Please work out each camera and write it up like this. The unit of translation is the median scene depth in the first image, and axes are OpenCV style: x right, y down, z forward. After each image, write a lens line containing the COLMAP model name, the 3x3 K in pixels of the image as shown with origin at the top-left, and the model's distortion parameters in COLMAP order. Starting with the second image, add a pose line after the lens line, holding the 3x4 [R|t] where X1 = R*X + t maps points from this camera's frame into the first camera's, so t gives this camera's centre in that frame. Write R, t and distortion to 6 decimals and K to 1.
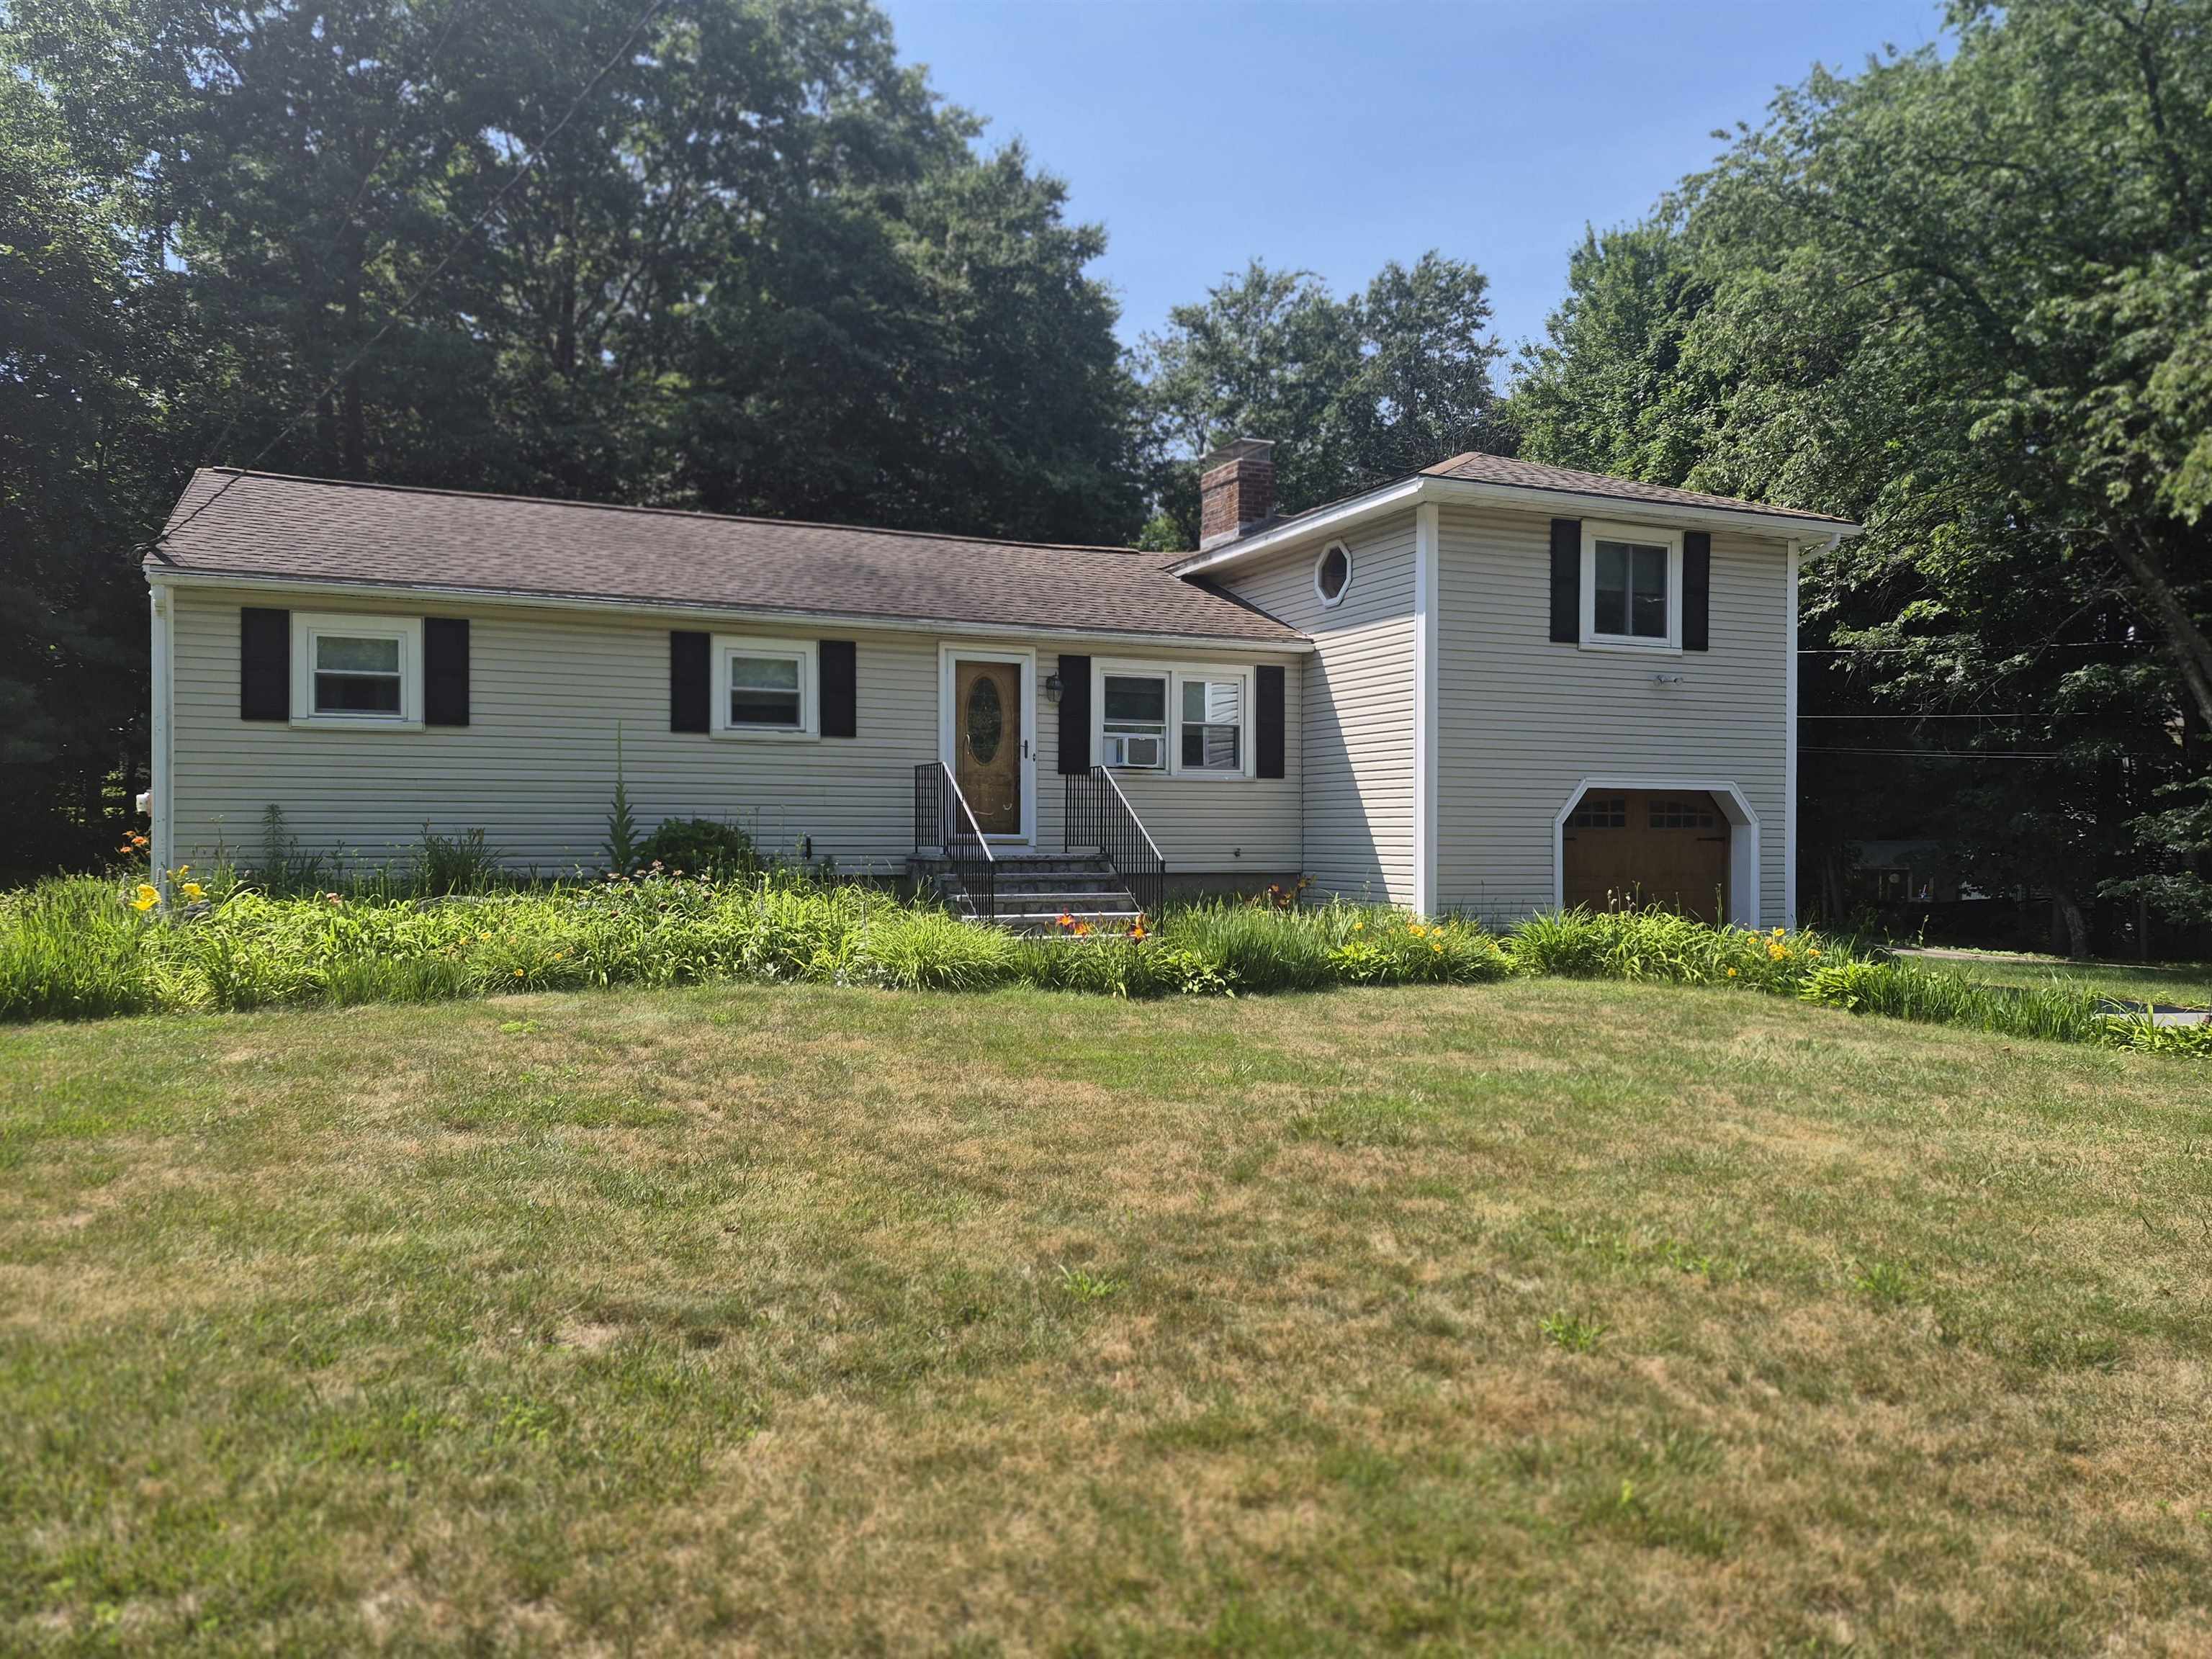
lens RADIAL K [[1531.2, 0, 1106.0], [0, 1531.2, 829.5], [0, 0, 1]] dist [0.092543, -0.084253]
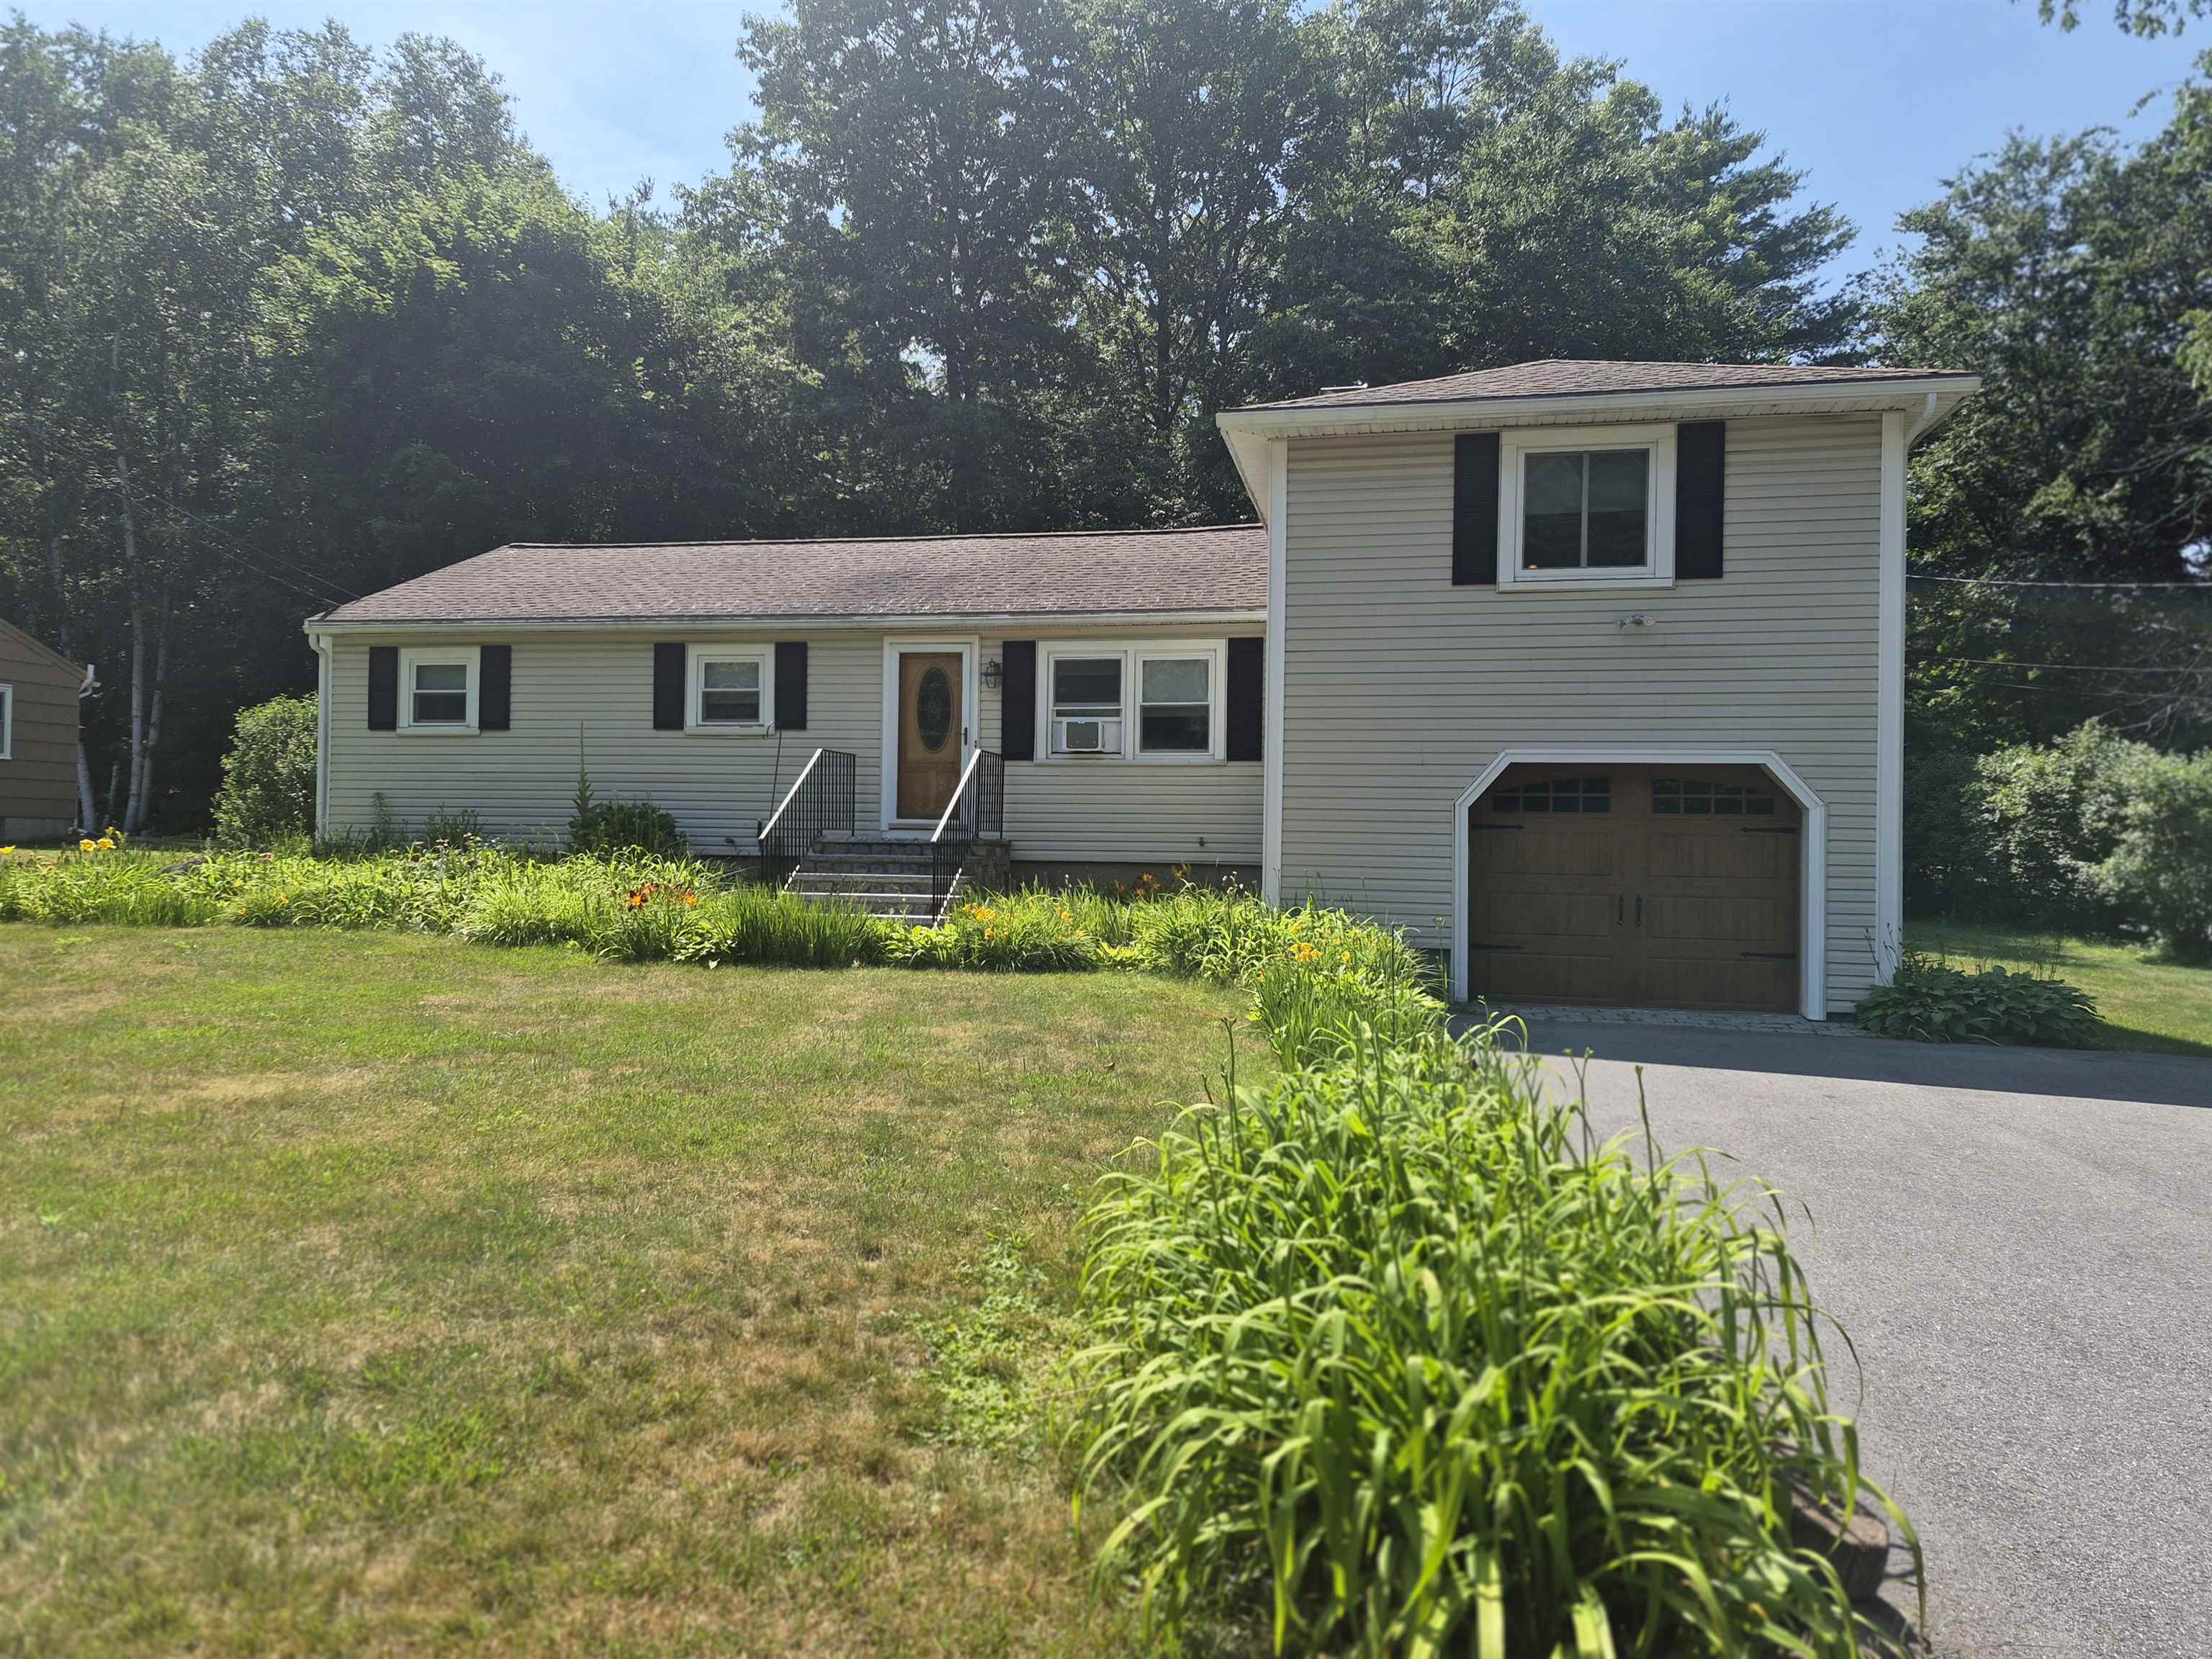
lens RADIAL K [[1531.2, 0, 1106.0], [0, 1531.2, 829.5], [0, 0, 1]] dist [0.092543, -0.084253]
pose [[0.811650, 0.003551, -0.584134, 0.609720], [-0.010160, 0.999916, -0.008039, 0.016360], [0.584056, 0.012460, 0.811618, 0.226485]]
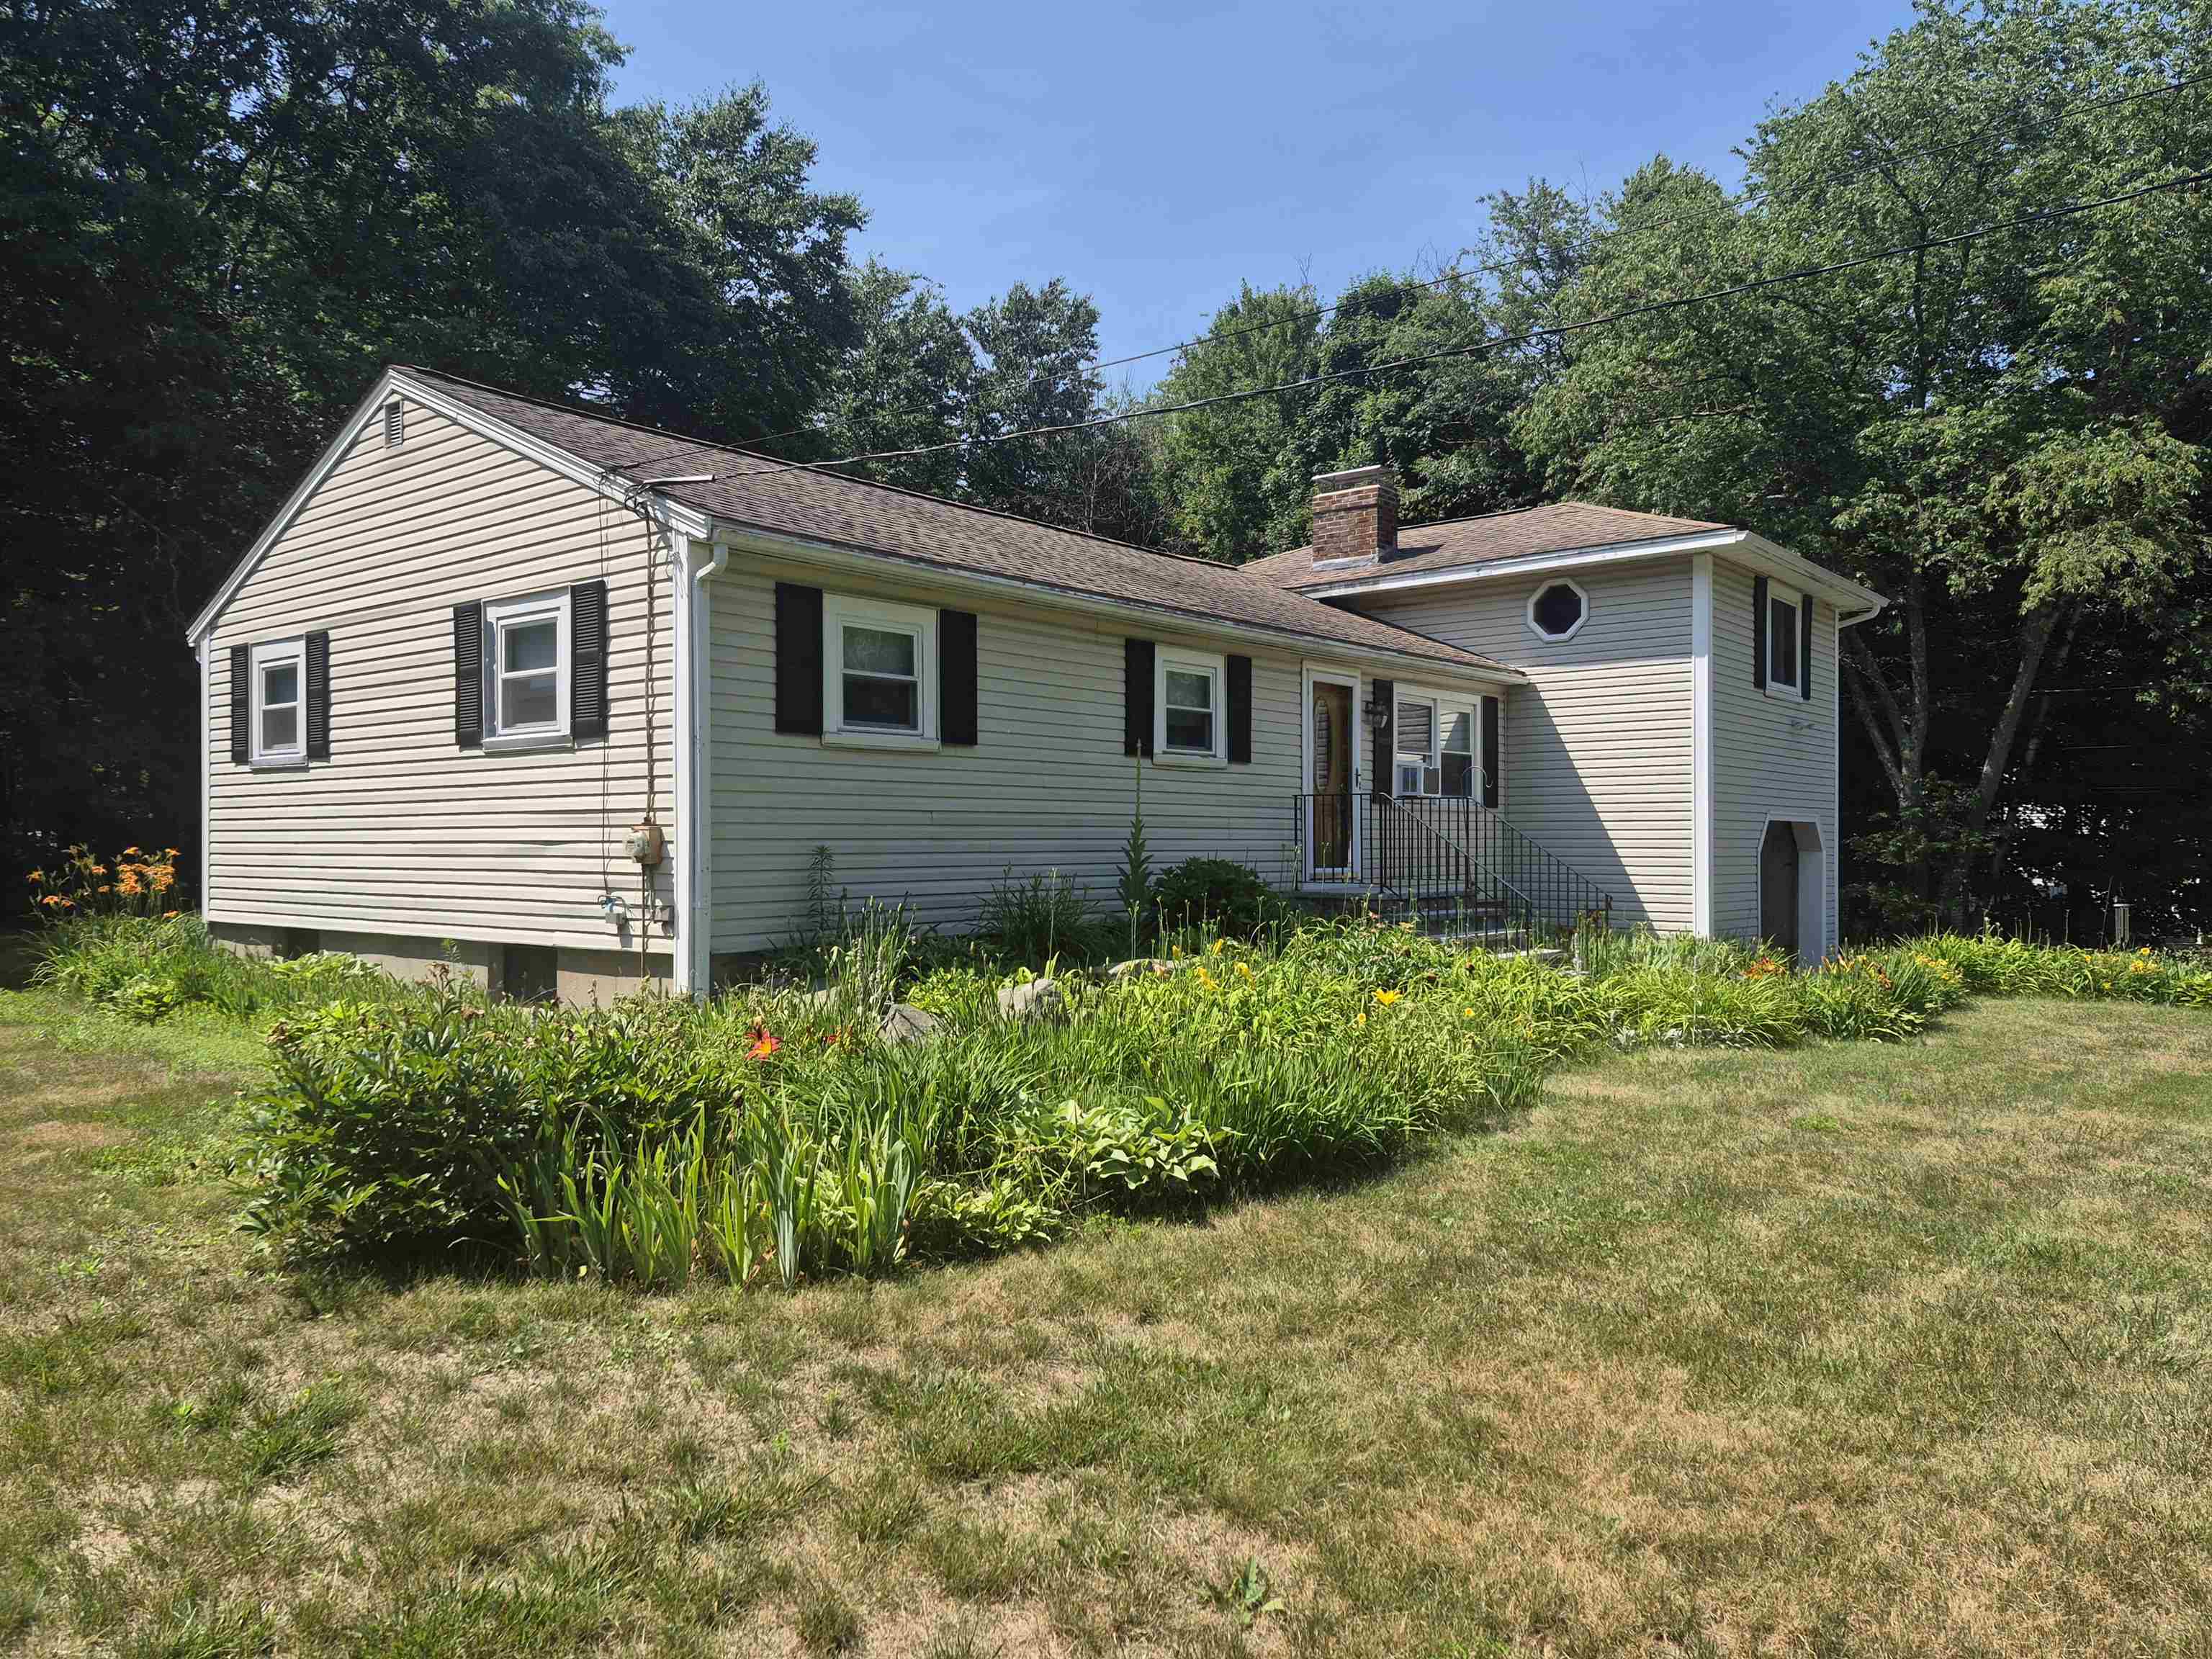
lens RADIAL K [[1531.2, 0, 1106.0], [0, 1531.2, 829.5], [0, 0, 1]] dist [0.092543, -0.084253]
pose [[0.893321, -0.000542, 0.449418, -0.605516], [0.002754, 0.999987, -0.004267, -0.016688], [-0.449410, 0.005050, 0.893311, 0.221657]]
